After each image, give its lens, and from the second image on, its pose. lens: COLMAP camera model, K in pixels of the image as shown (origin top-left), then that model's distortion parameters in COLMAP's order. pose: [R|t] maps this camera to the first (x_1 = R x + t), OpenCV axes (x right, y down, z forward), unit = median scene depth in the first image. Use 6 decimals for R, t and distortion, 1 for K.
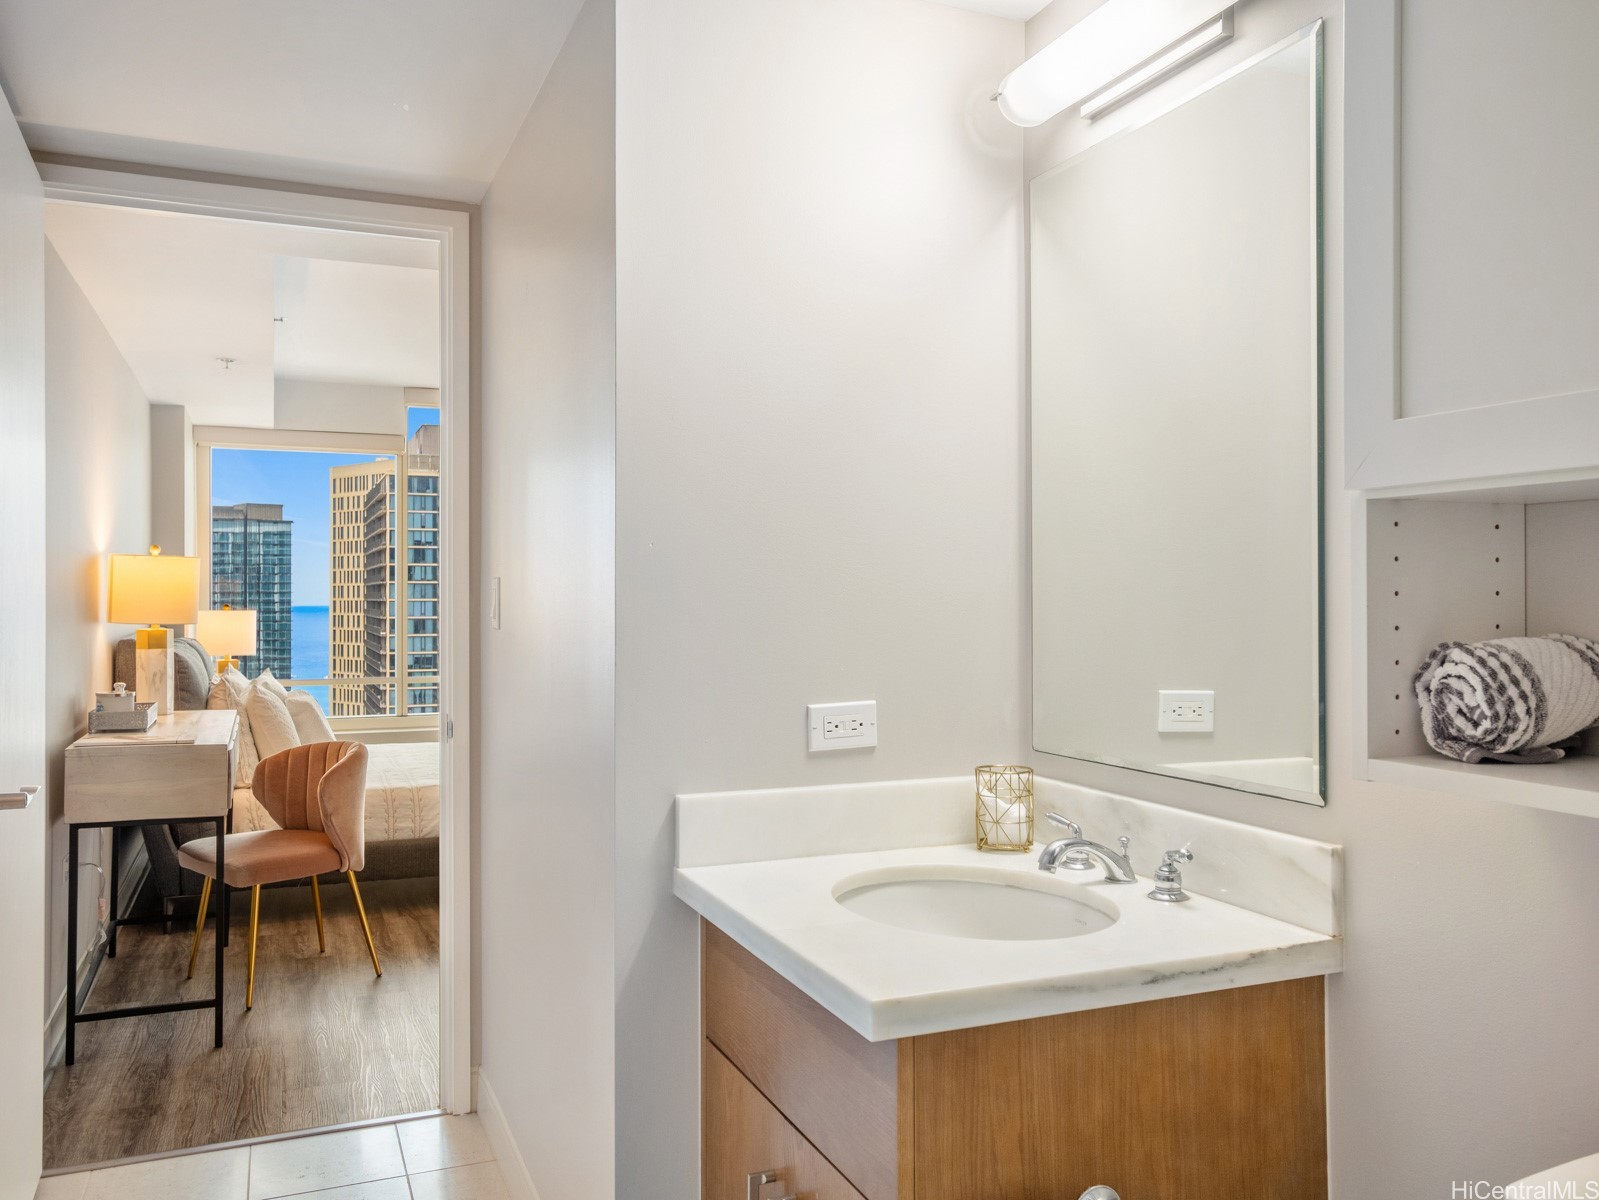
lens RADIAL K [[1273.8, 0, 797.7], [0, 1273.8, 595.9], [0, 0, 1]] dist [0.001671, 0.000562]
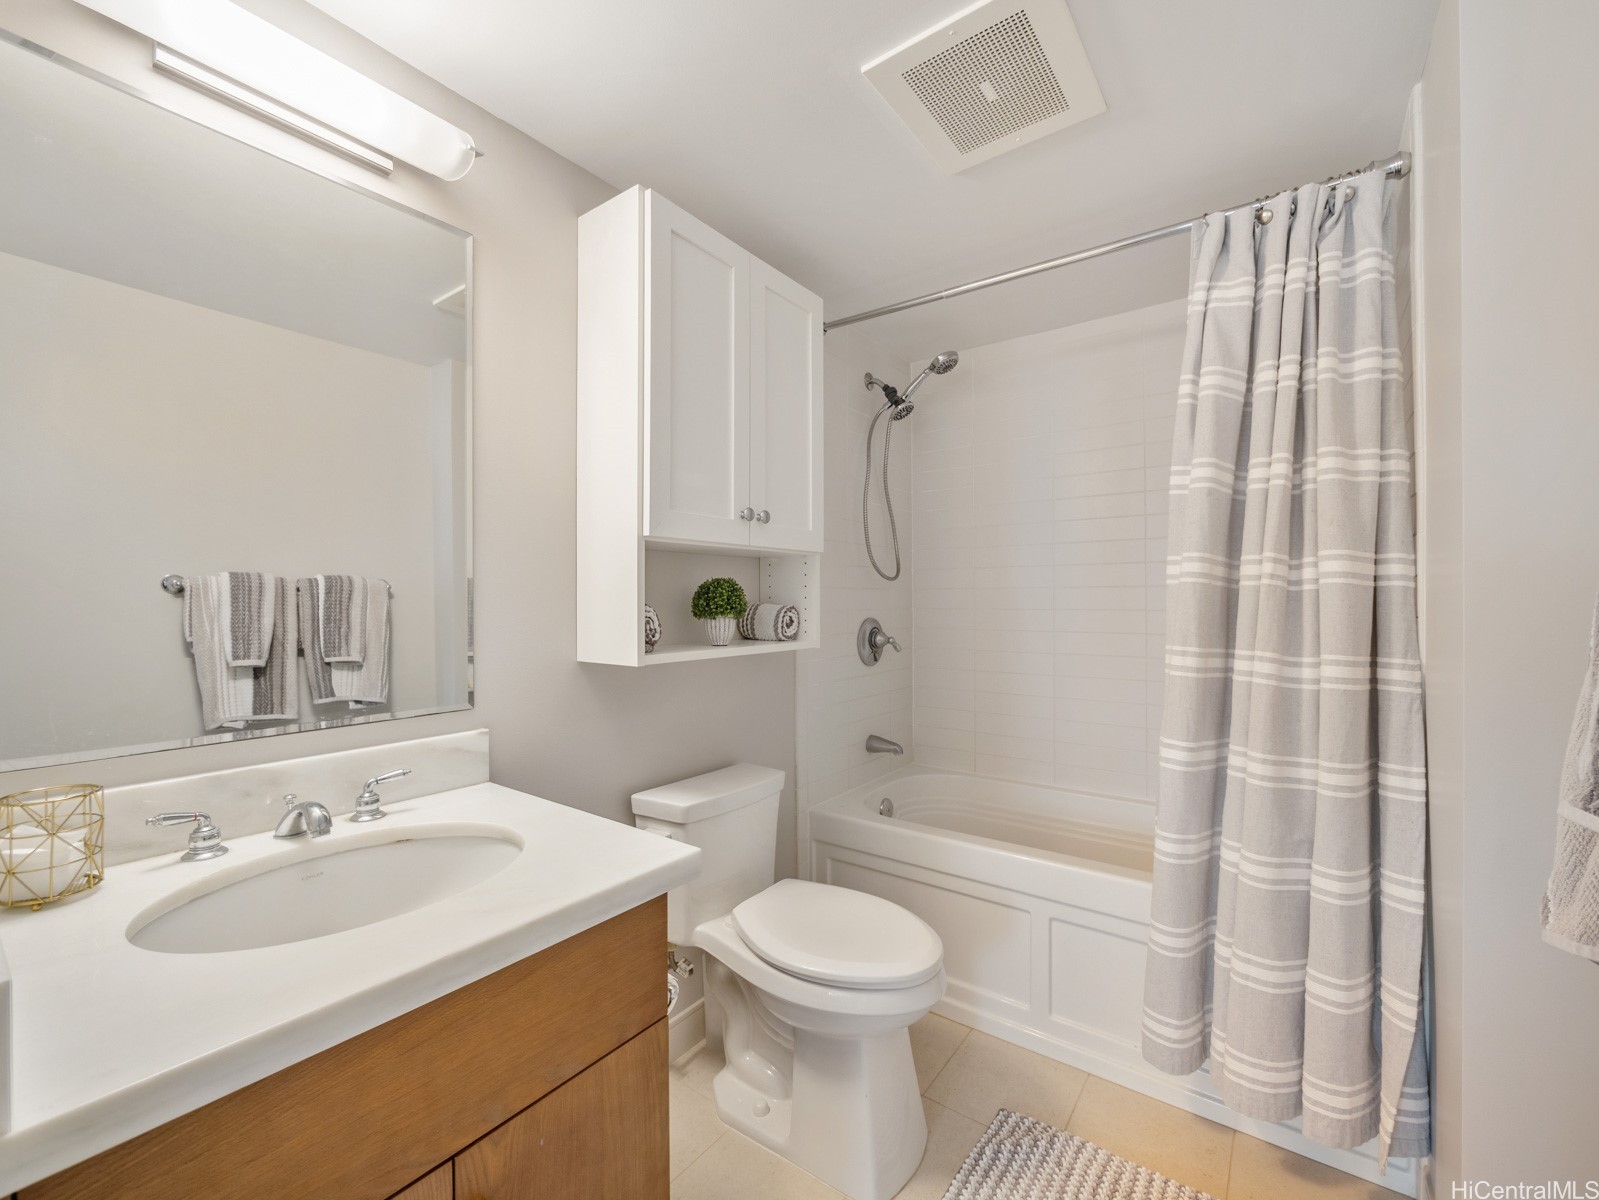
lens RADIAL K [[672.5, 0, 794.9], [0, 672.5, 596.0], [0, 0, 1]] dist [-0.004393, 0.000638]
pose [[-0.504855, 0.010053, 0.863146, -0.486715], [0.012019, 0.999917, -0.004616, 0.026014], [-0.863121, 0.008044, -0.504934, 0.962944]]
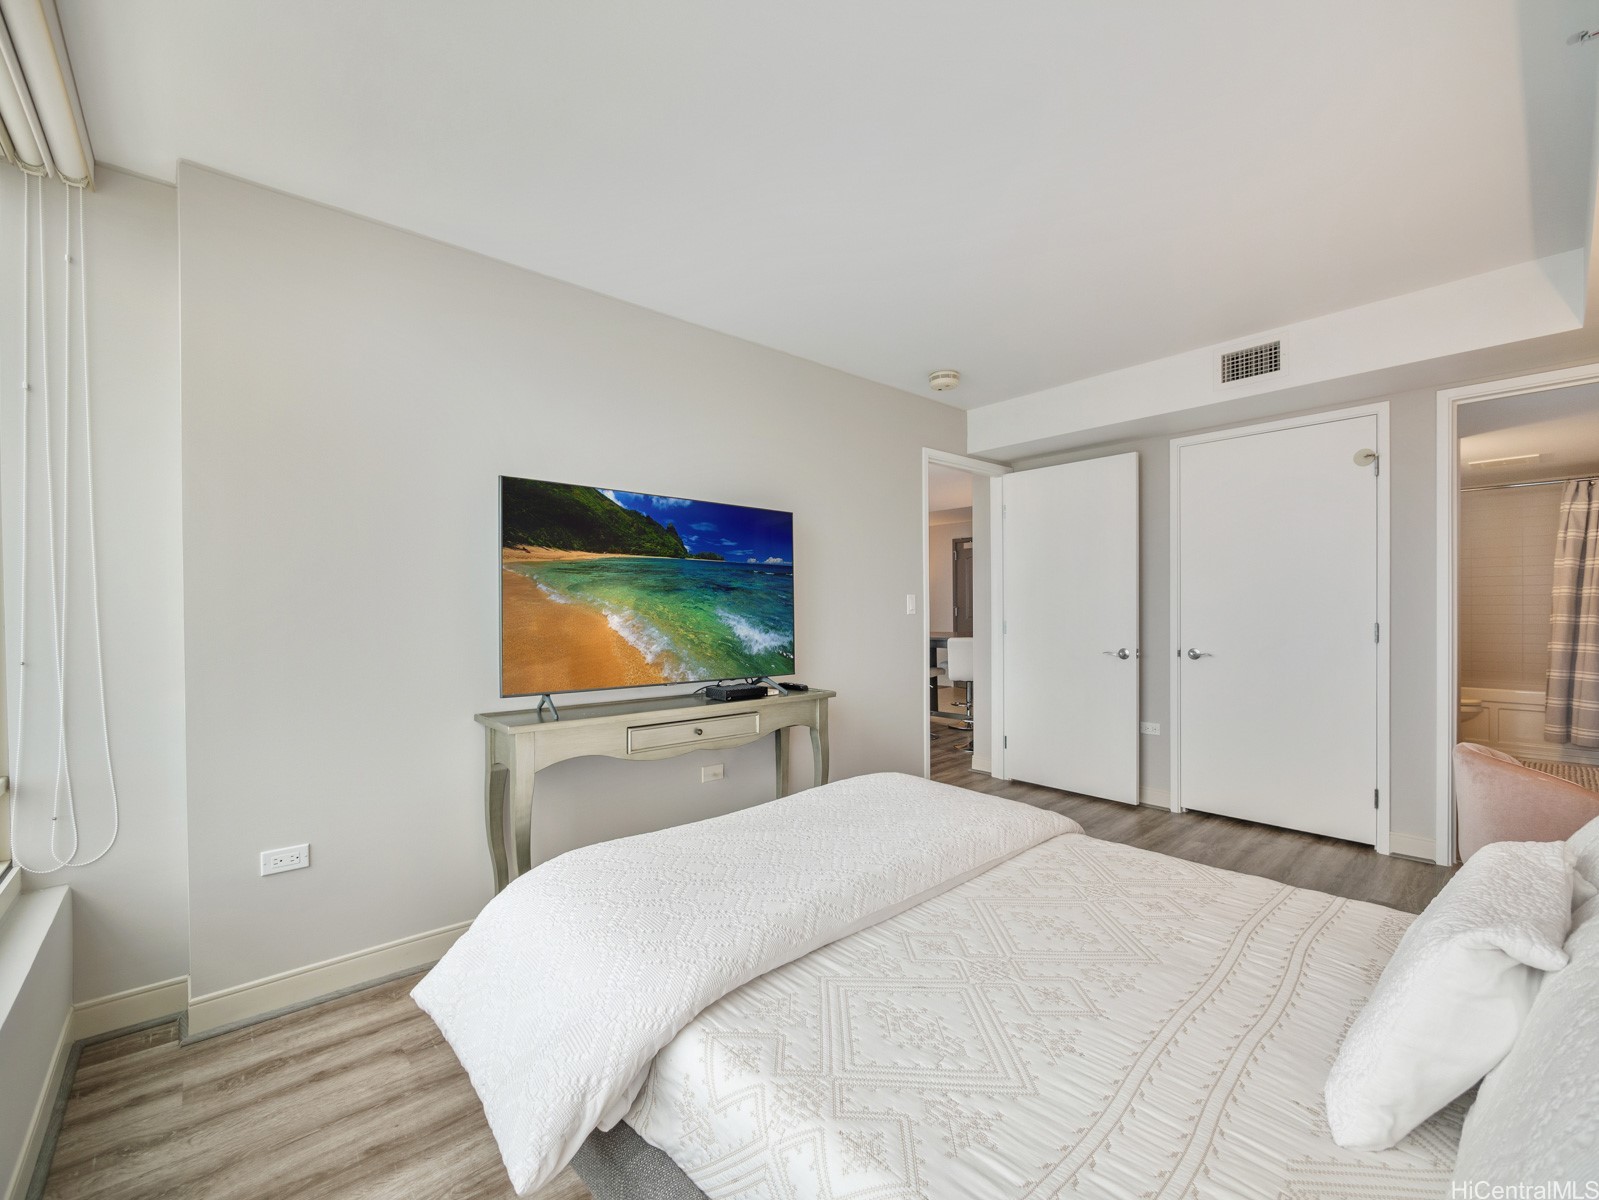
lens RADIAL K [[672.5, 0, 800.6], [0, 672.5, 609.1], [0, 0, 1]] dist [-0.004393, 0.000638]
pose [[-0.321500, 0.000225, 0.946910, -0.860603], [0.019573, 0.999788, 0.006408, 0.014098], [-0.946707, 0.020594, -0.321436, 1.964020]]
